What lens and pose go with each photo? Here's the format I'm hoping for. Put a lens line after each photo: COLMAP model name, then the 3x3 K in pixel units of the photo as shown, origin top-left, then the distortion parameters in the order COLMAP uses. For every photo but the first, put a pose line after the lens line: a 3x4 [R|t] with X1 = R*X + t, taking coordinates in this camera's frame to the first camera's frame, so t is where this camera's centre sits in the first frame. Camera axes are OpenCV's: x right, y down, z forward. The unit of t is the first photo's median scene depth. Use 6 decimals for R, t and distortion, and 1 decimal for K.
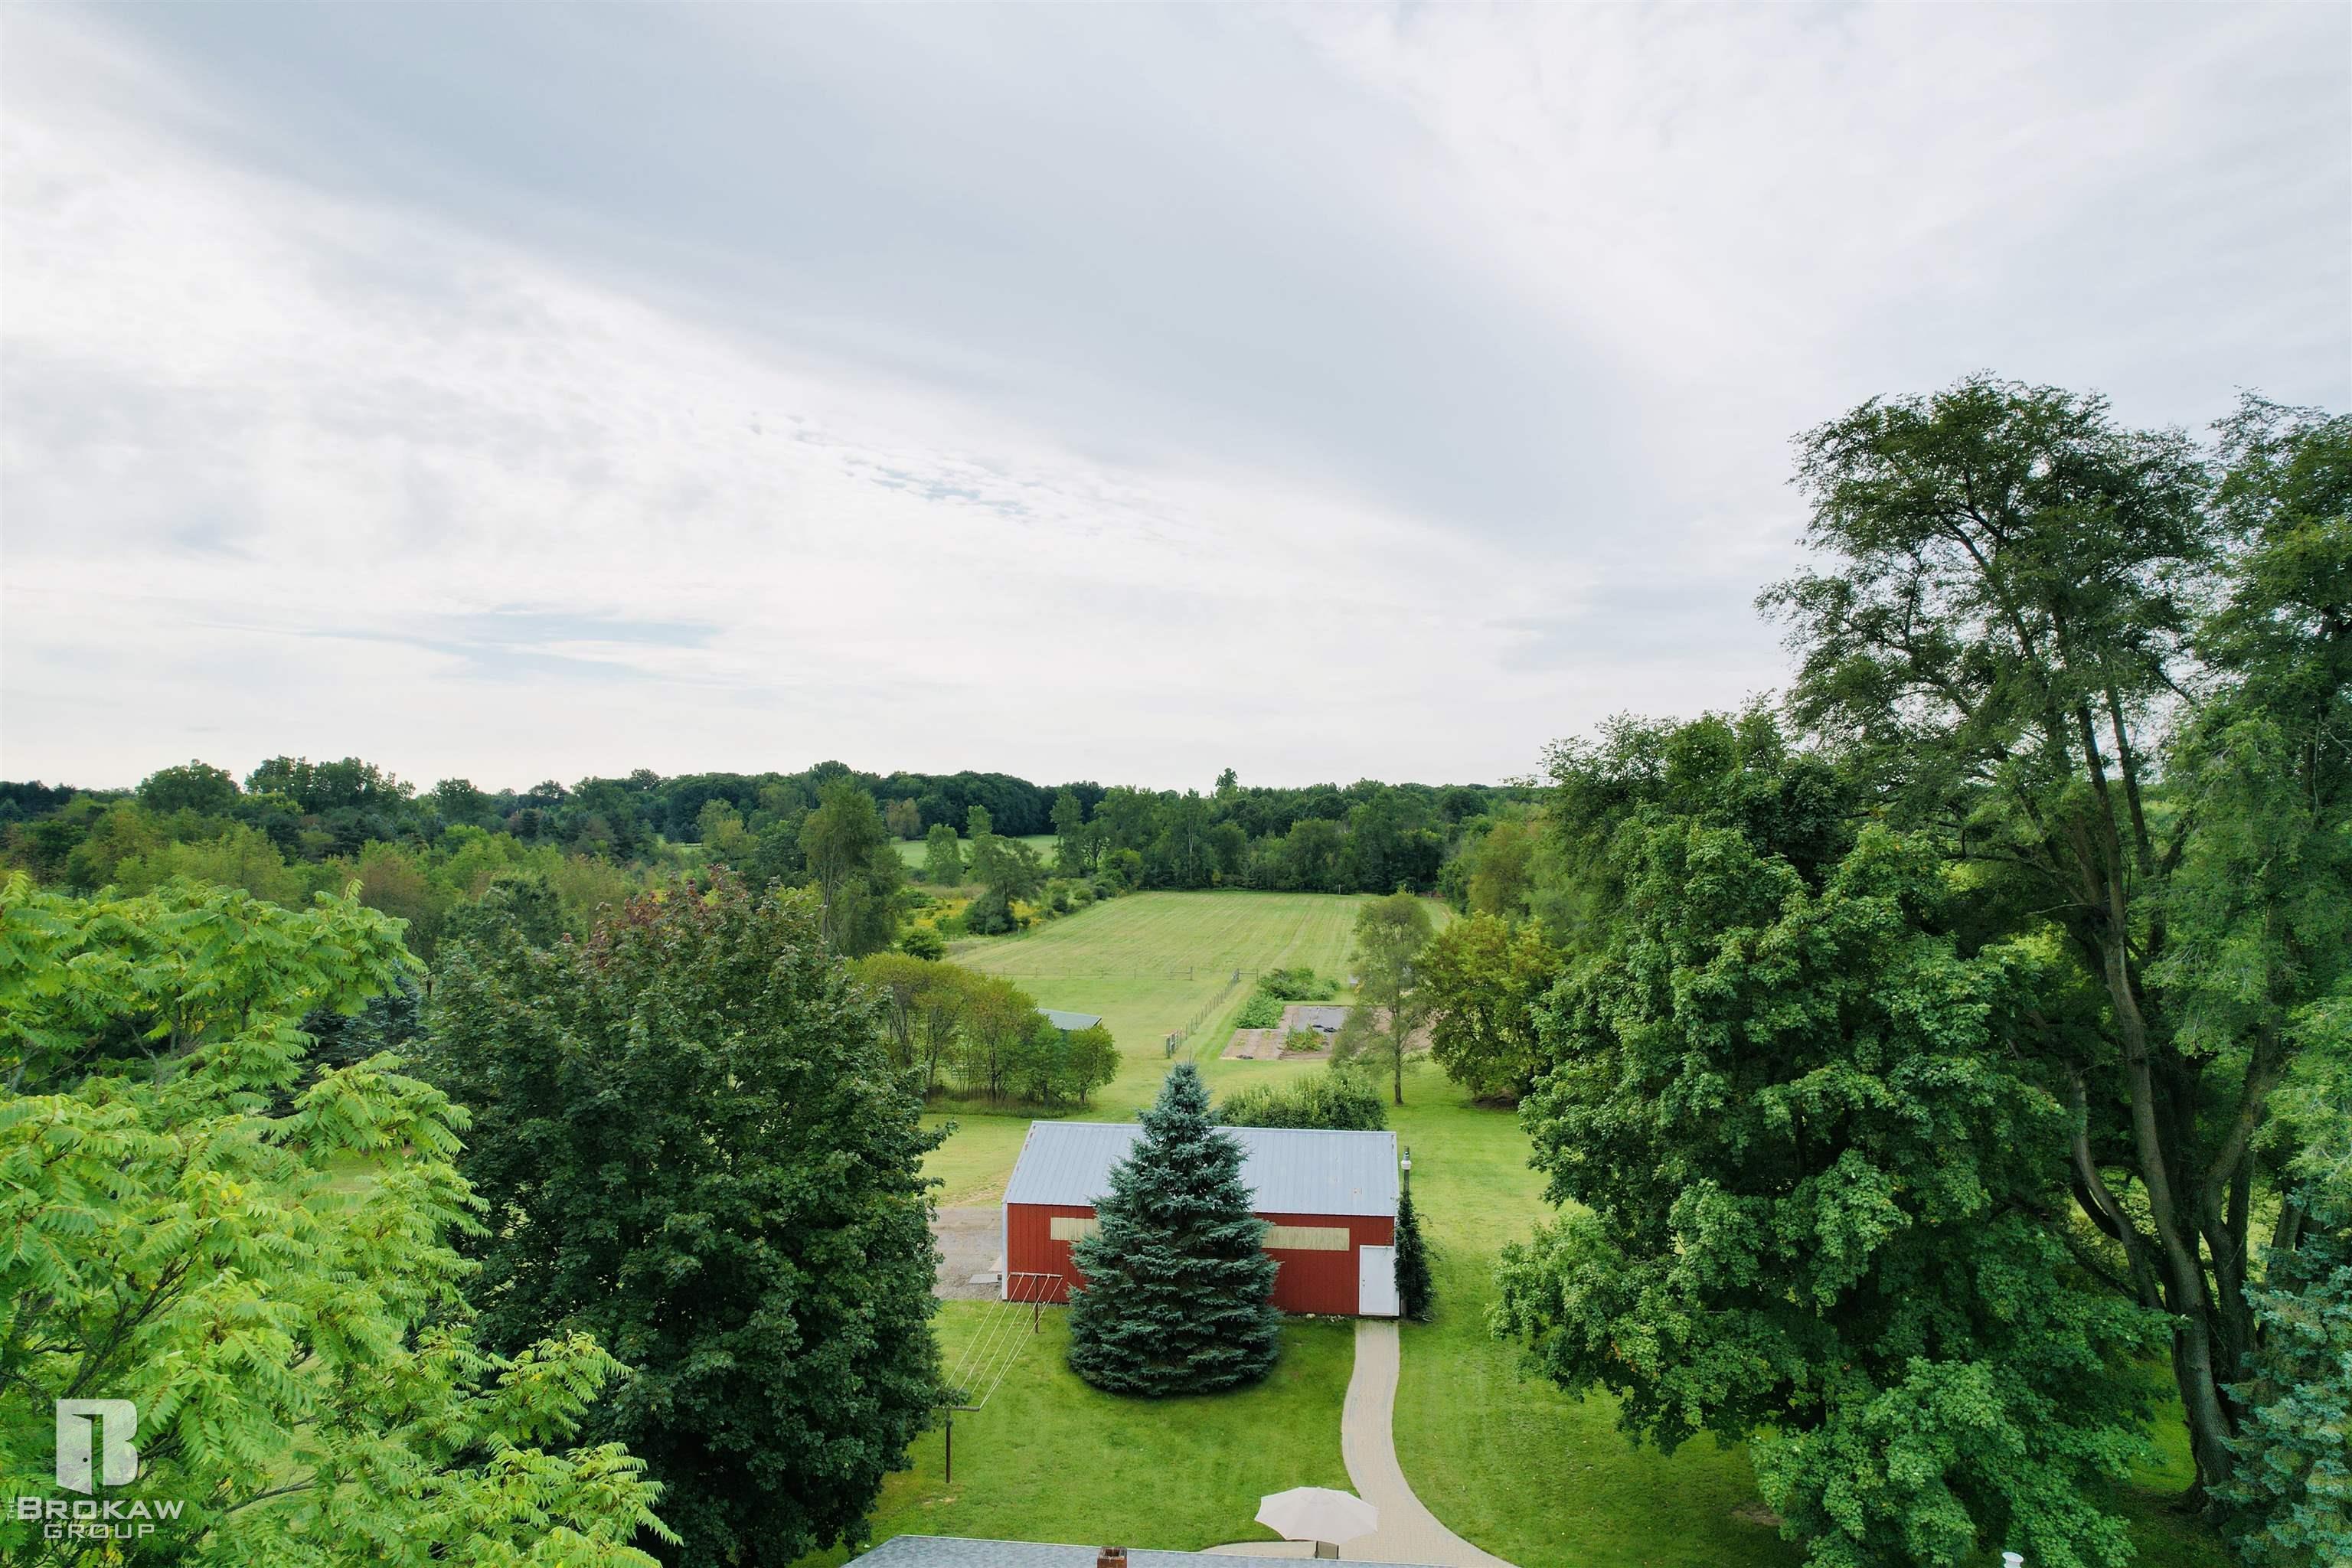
lens RADIAL K [[1467.7, 0, 1183.7], [0, 1467.7, 785.3], [0, 0, 1]] dist [-0.058208, 0.031917]
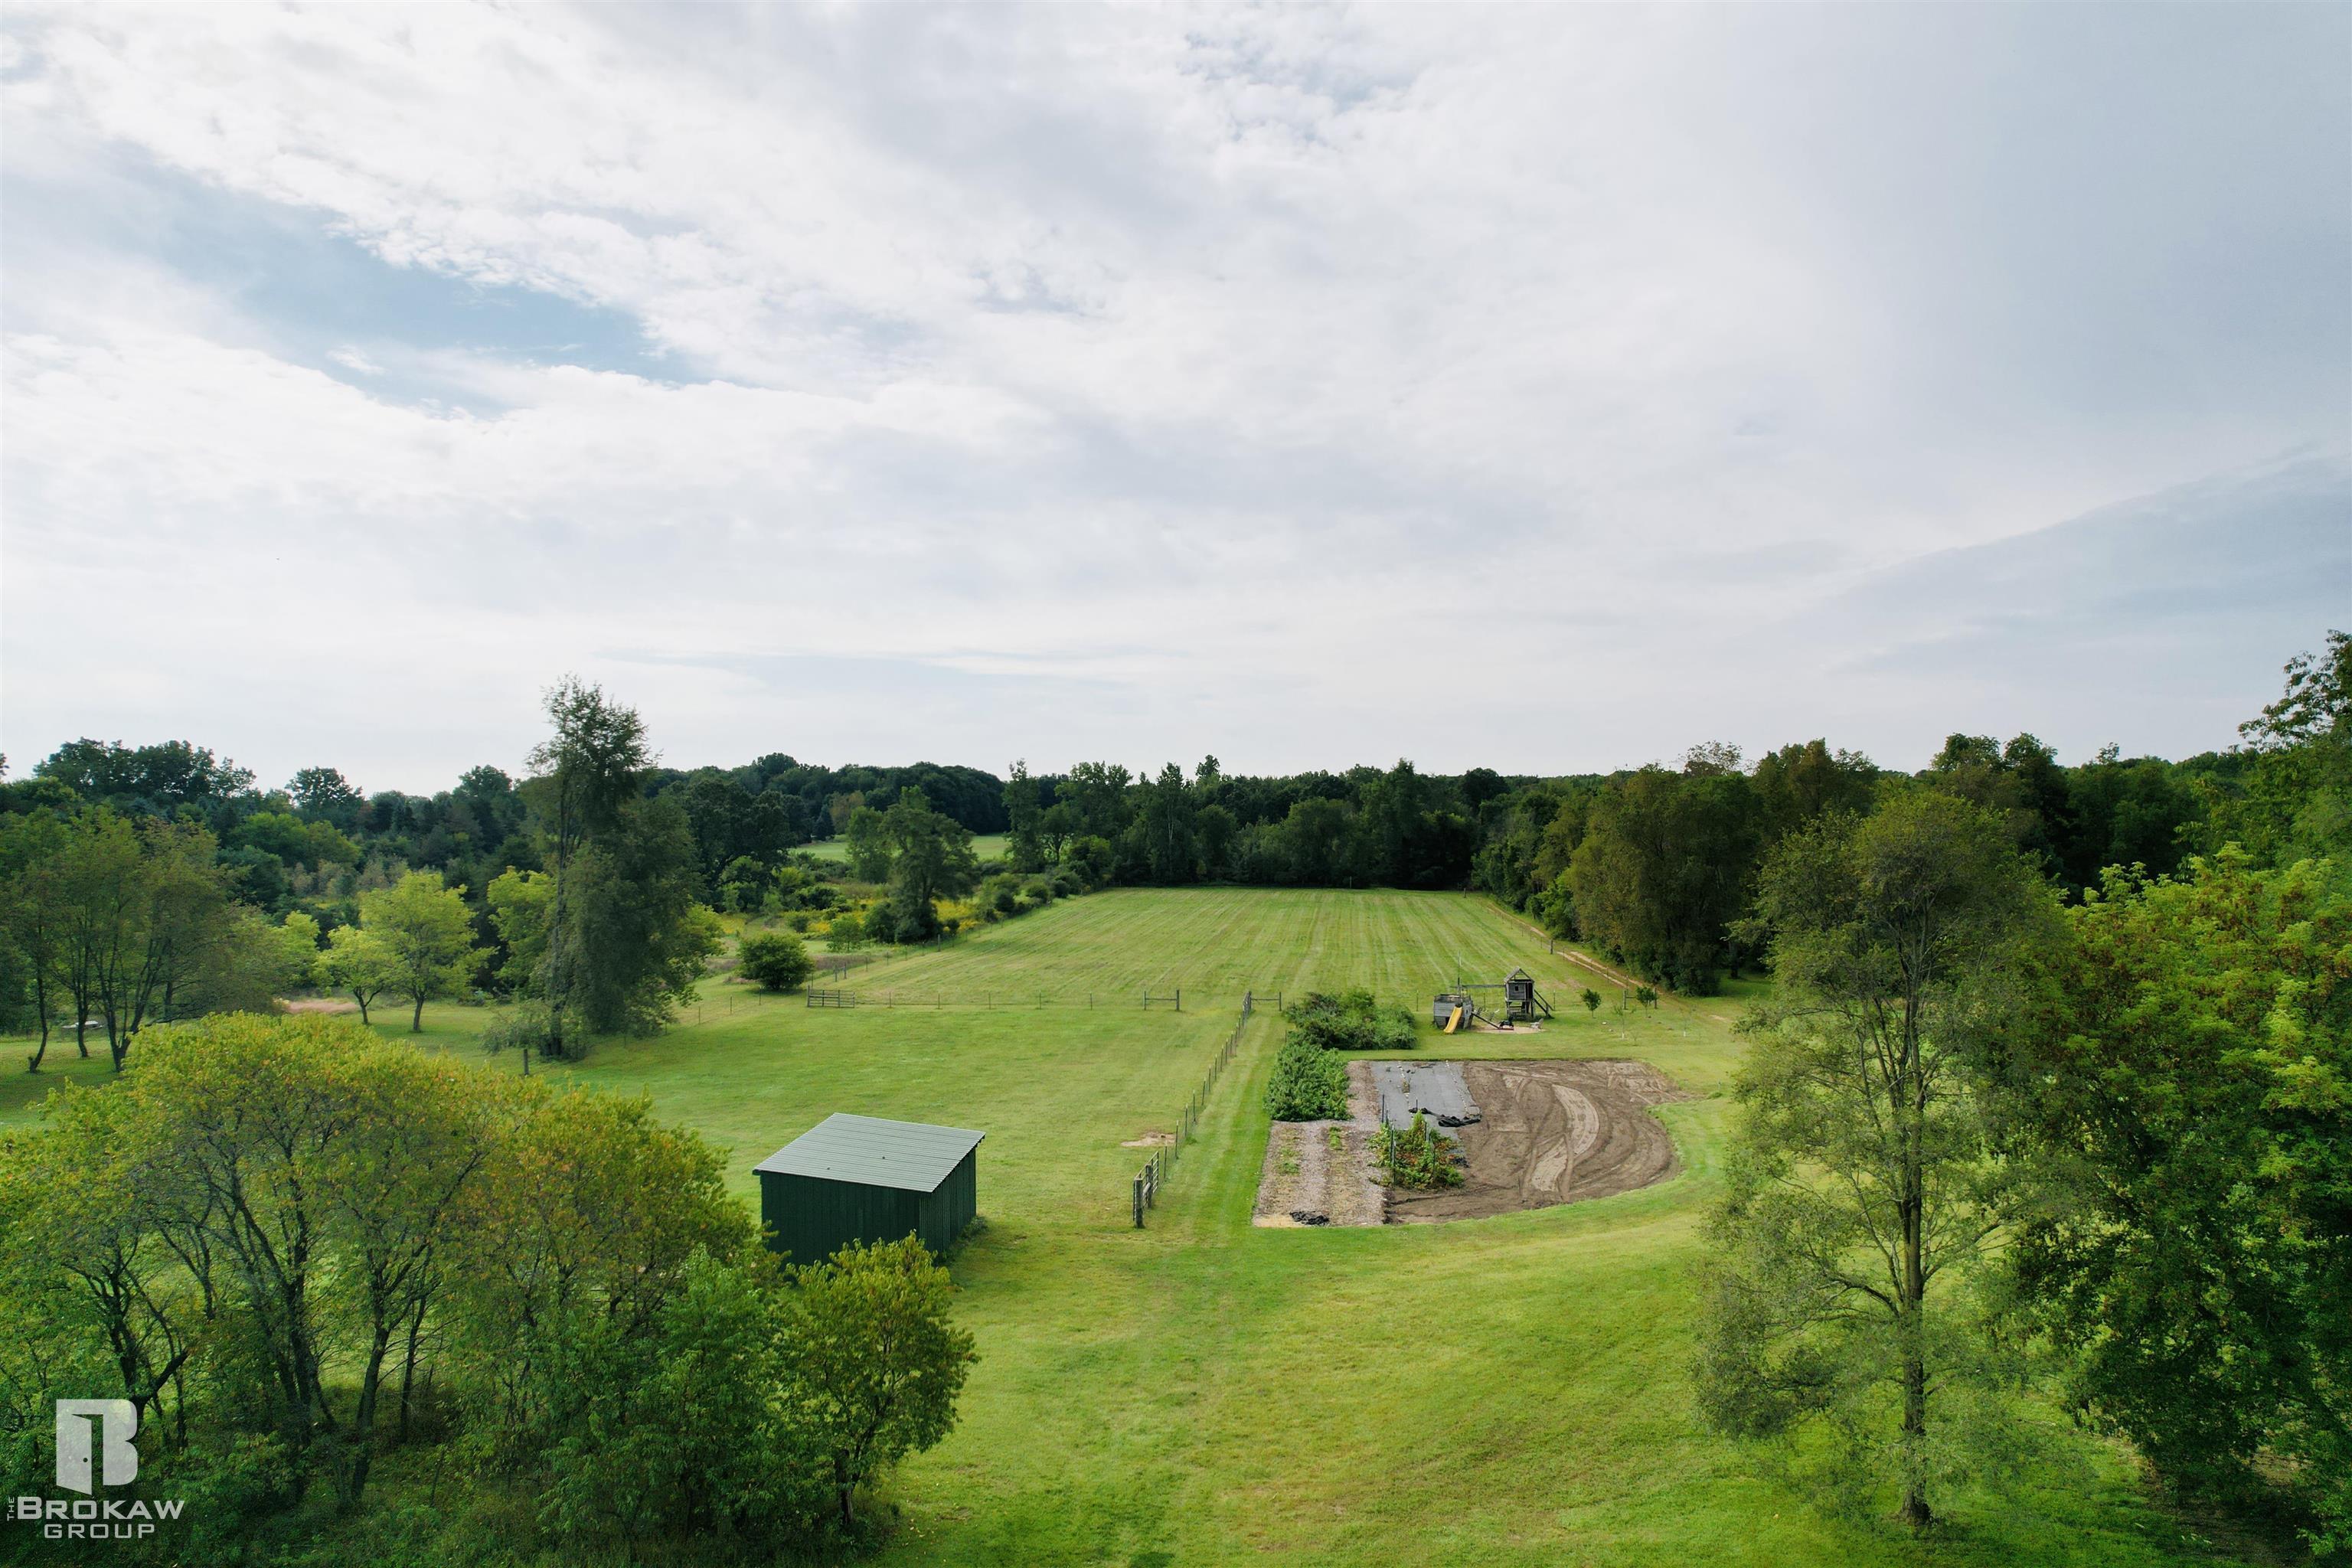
lens RADIAL K [[1466.8, 0, 1176.0], [0, 1466.8, 784.0], [0, 0, 1]] dist [-0.065152, 0.057473]
pose [[0.999887, -0.010434, 0.010826, -0.002336], [0.010468, 0.999940, -0.003122, 0.048596], [-0.010793, 0.003235, 0.999937, 0.495850]]
